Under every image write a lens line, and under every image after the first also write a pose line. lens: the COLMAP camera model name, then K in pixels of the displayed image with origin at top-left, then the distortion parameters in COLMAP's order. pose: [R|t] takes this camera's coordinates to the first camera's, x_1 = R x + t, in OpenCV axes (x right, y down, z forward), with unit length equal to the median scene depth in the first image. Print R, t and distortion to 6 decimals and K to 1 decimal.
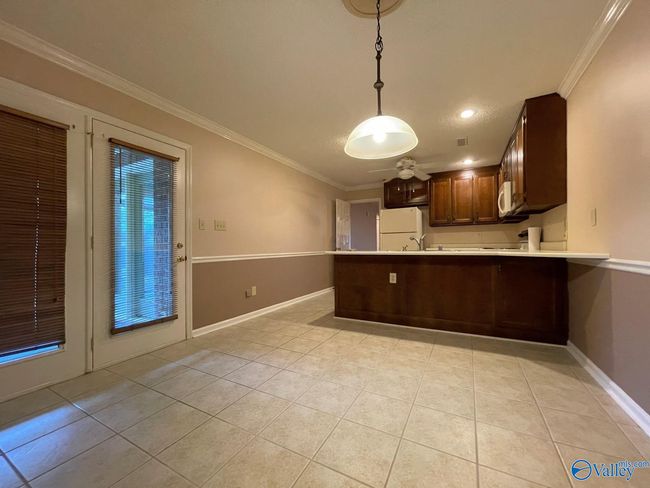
lens RADIAL K [[264.6, 0, 324.9], [0, 264.6, 243.9], [0, 0, 1]] dist [0.002789, -0.000214]
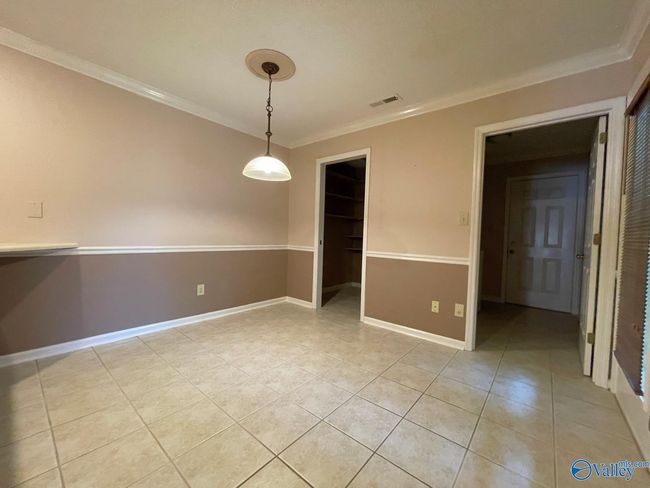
lens RADIAL K [[264.6, 0, 319.6], [0, 264.6, 248.2], [0, 0, 1]] dist [0.002789, -0.000214]
pose [[-0.976836, -0.028726, 0.212052, -0.323958], [-0.023564, 0.999362, 0.026832, -0.002085], [-0.212688, 0.021214, -0.976890, 1.910978]]
